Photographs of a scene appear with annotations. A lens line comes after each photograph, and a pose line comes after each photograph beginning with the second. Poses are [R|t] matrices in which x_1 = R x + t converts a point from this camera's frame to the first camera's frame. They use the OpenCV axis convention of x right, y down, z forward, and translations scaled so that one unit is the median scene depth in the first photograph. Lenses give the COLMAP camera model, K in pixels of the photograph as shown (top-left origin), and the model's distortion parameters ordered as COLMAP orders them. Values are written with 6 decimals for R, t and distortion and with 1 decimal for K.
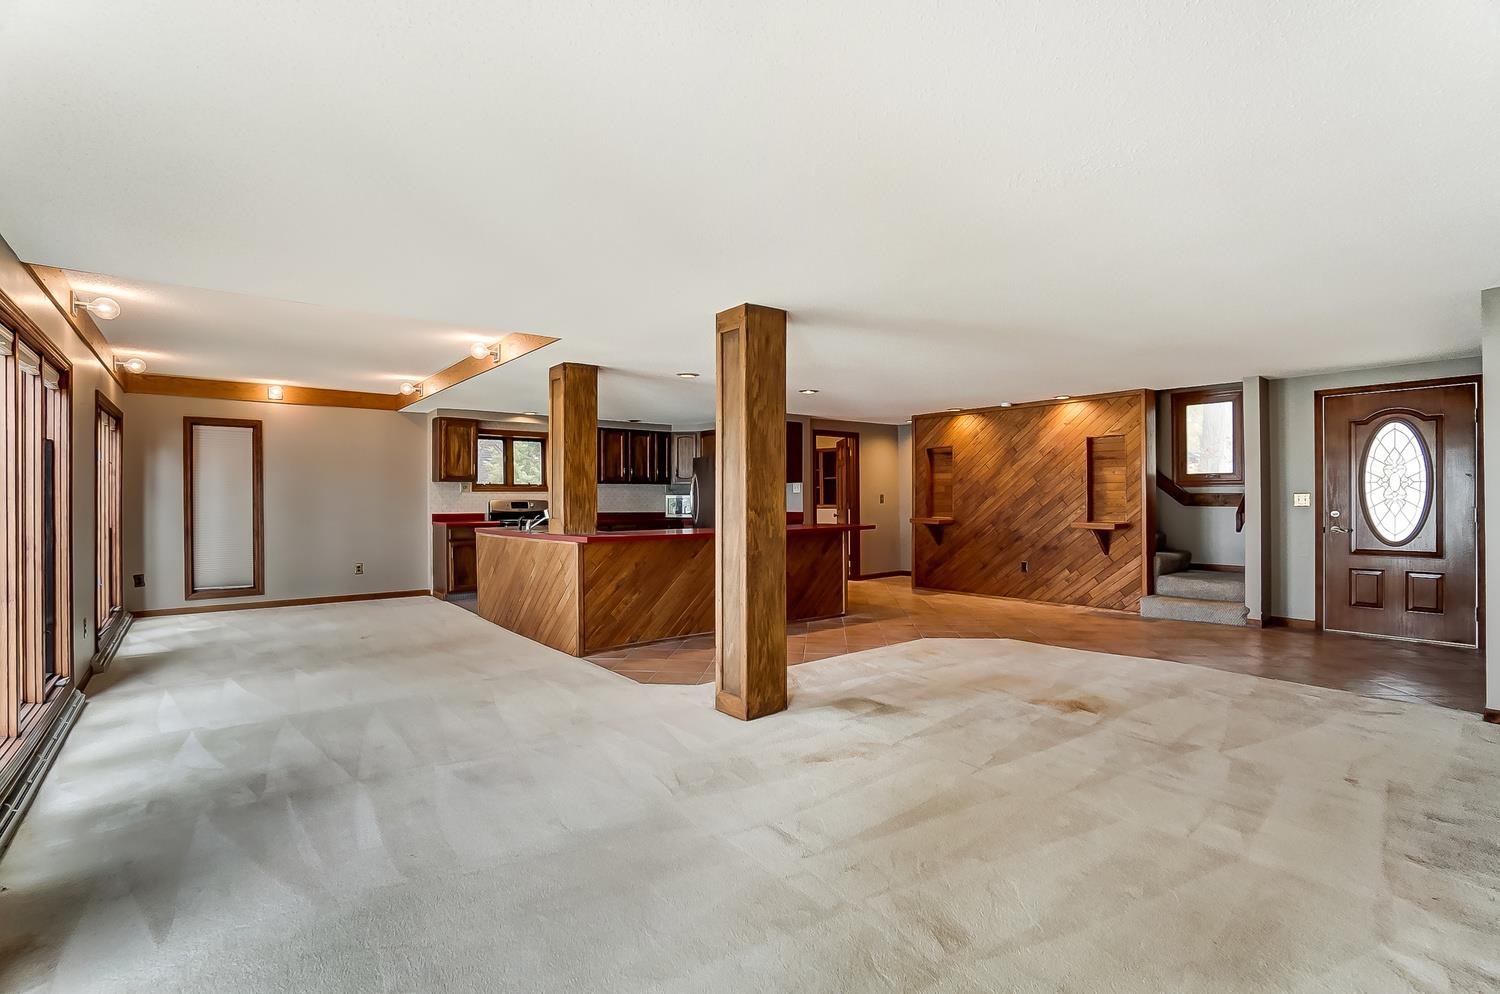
lens RADIAL K [[687.0, 0, 753.8], [0, 687.0, 501.7], [0, 0, 1]] dist [-0.051286, 0.010295]
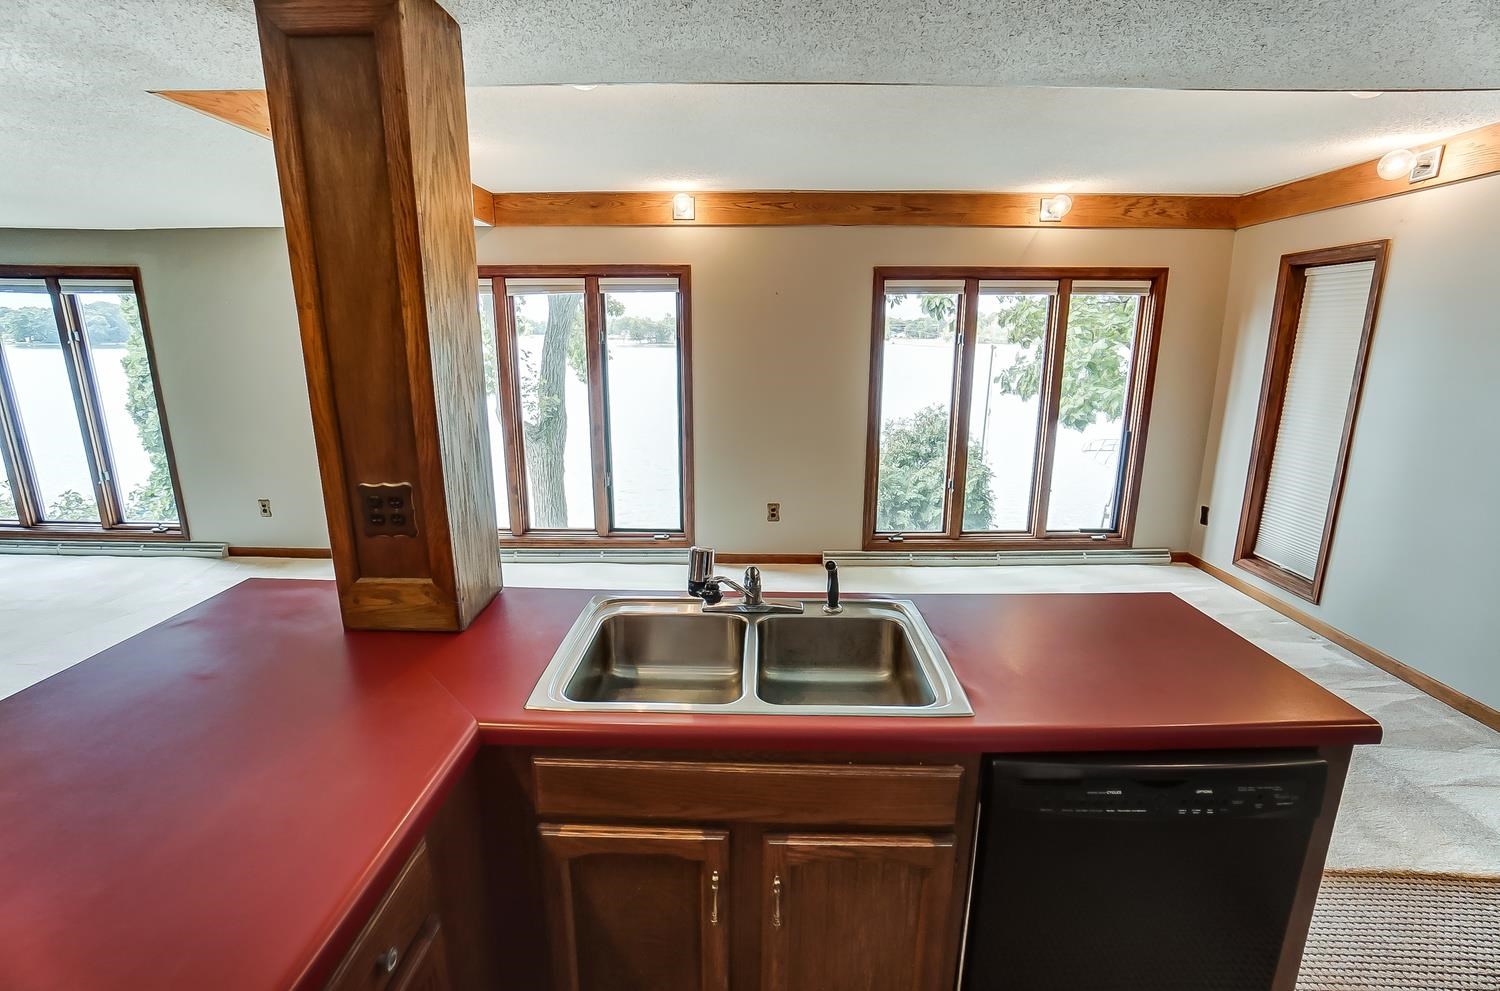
lens RADIAL K [[687.0, 0, 761.9], [0, 687.0, 495.9], [0, 0, 1]] dist [-0.051286, 0.010295]
pose [[-0.641409, 0.175688, -0.746812, -0.106764], [-0.008590, 0.971721, 0.235976, -0.056902], [0.767151, 0.157772, -0.621761, 0.994890]]
